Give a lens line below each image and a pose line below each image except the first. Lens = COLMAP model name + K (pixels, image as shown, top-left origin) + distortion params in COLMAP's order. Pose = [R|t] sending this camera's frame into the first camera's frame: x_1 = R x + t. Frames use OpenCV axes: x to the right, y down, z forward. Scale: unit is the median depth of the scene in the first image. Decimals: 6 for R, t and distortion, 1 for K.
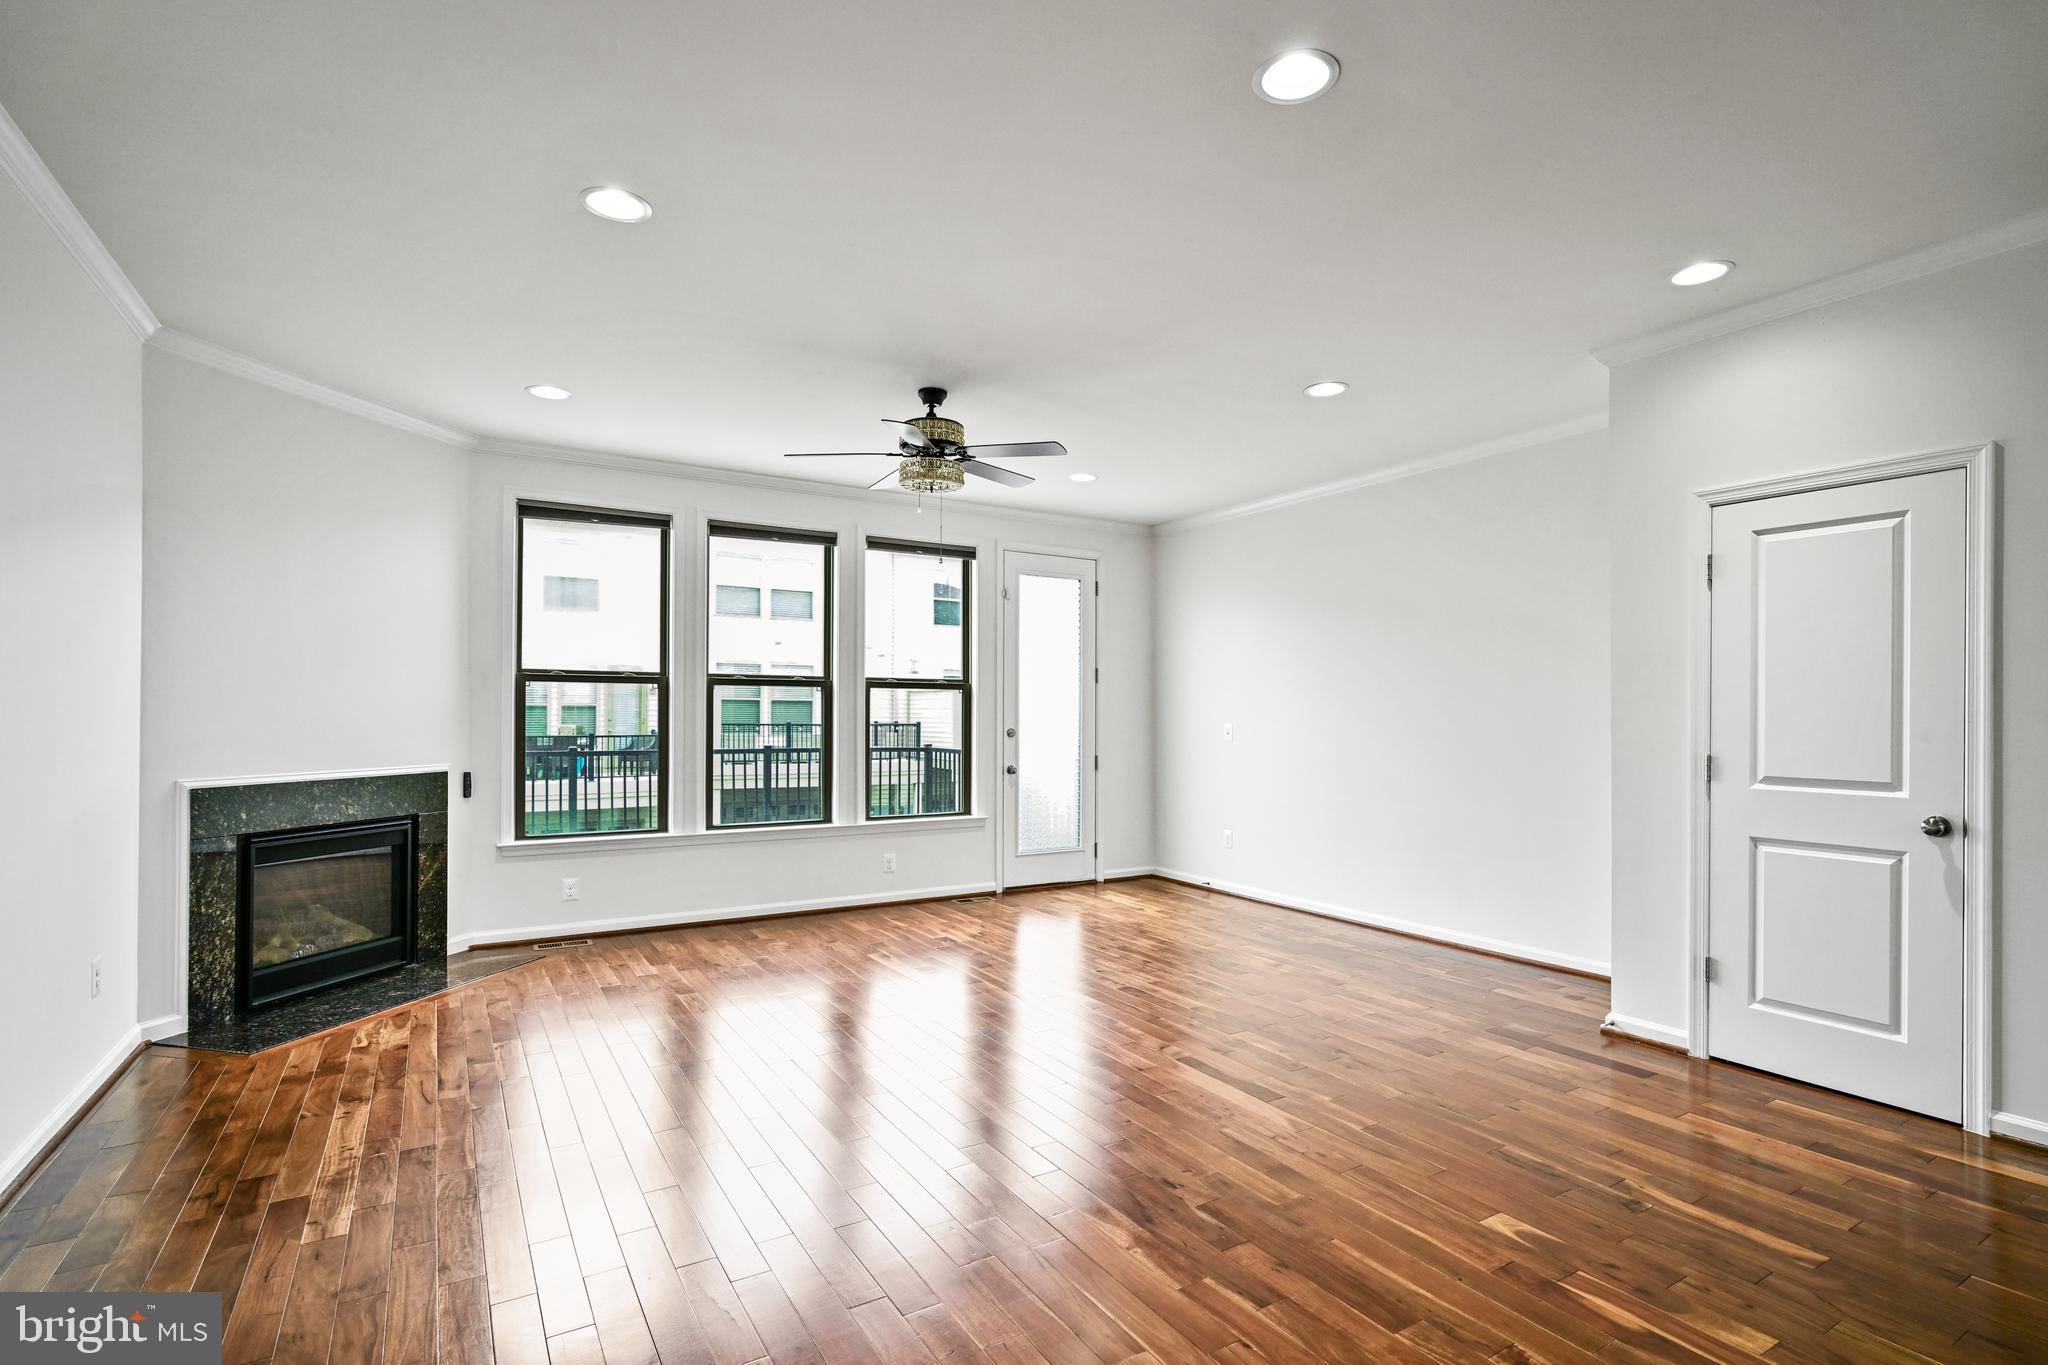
lens RADIAL K [[988.5, 0, 1038.2], [0, 988.5, 712.4], [0, 0, 1]] dist [0.000433, -0.000006]
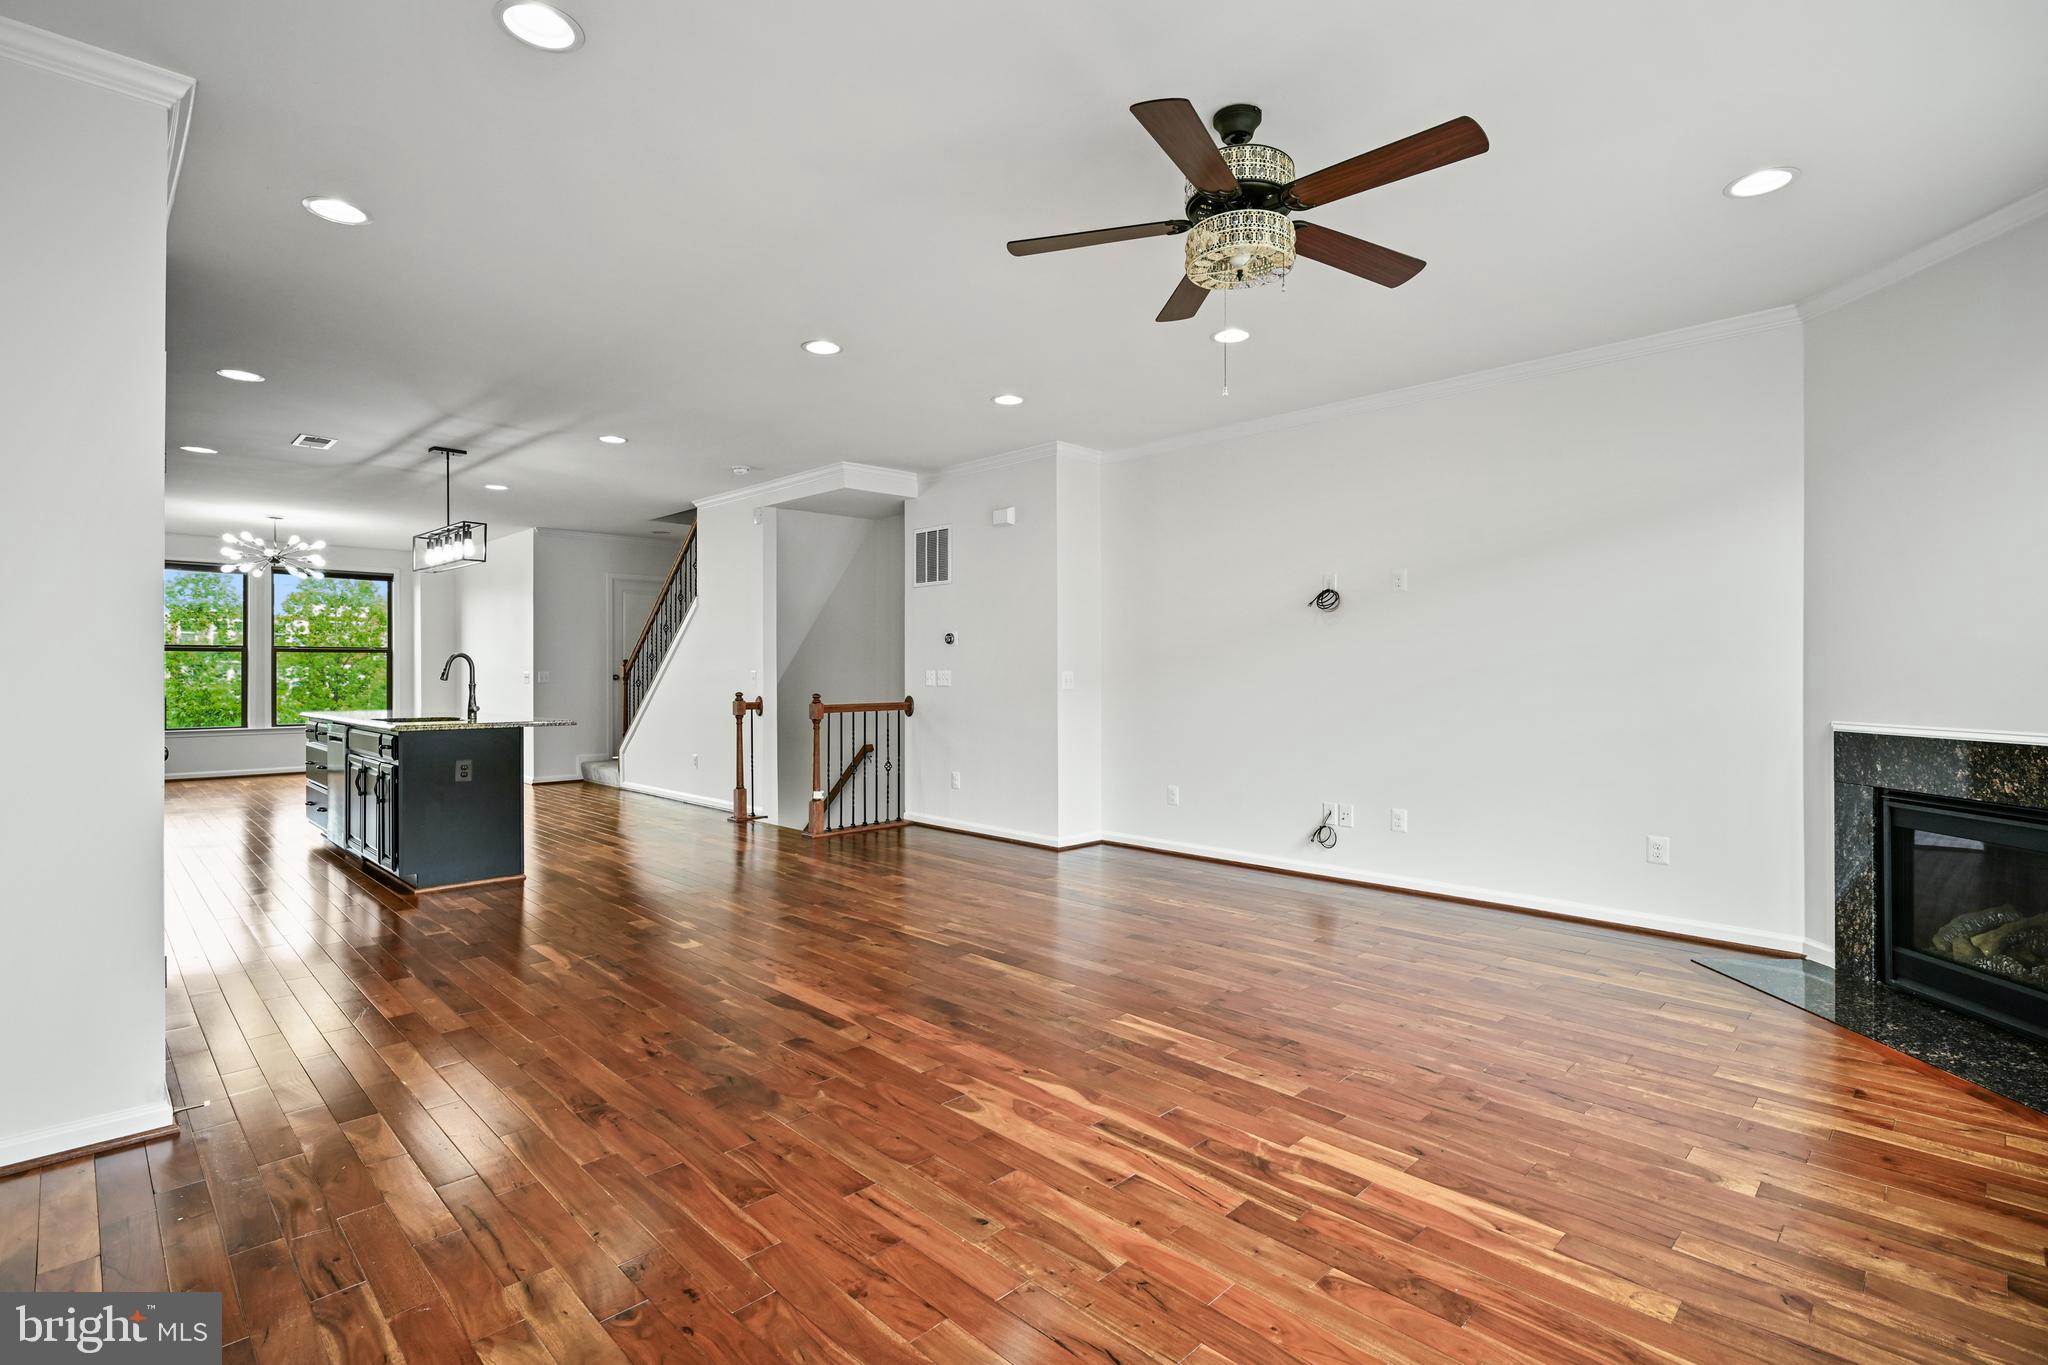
lens RADIAL K [[966.5, 0, 1024.0], [0, 966.5, 682.5], [0, 0, 1]] dist [0.000654, 0.000054]
pose [[-0.973805, -0.000849, -0.227382, 0.171211], [-0.002373, 0.999977, 0.006428, 0.022501], [0.227371, 0.006800, -0.973784, 1.702631]]
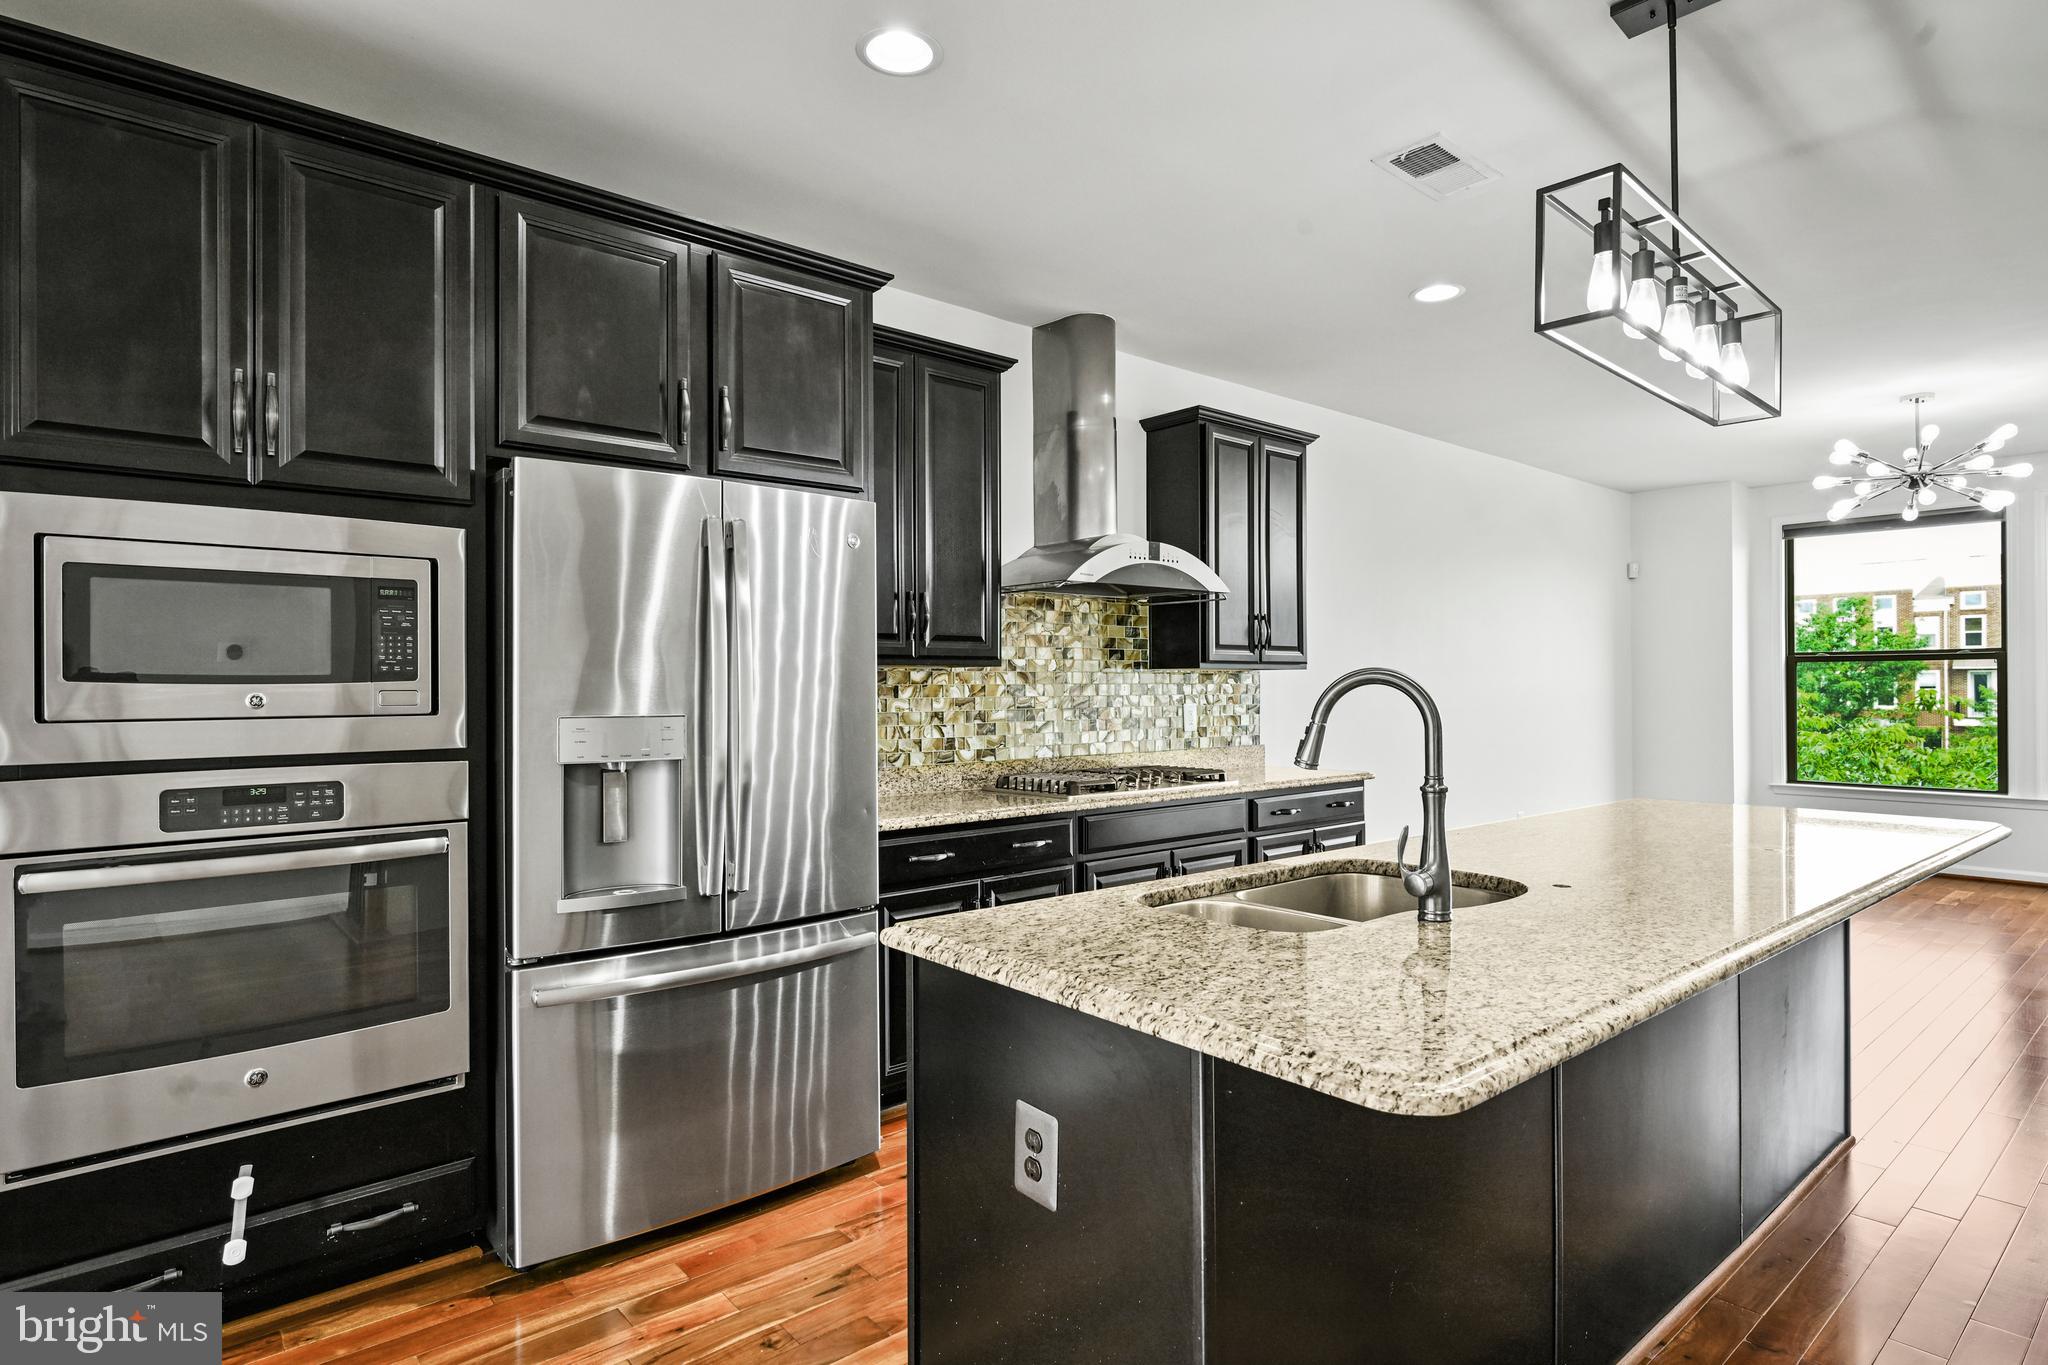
lens RADIAL K [[1072.3, 0, 1036.0], [0, 1072.3, 682.4], [0, 0, 1]] dist [-0.001227, -0.000477]
pose [[-0.154497, 0.001788, 0.987992, 0.257413], [0.002419, 0.999996, -0.001431, -0.005260], [-0.987990, 0.002168, -0.154500, 0.298733]]
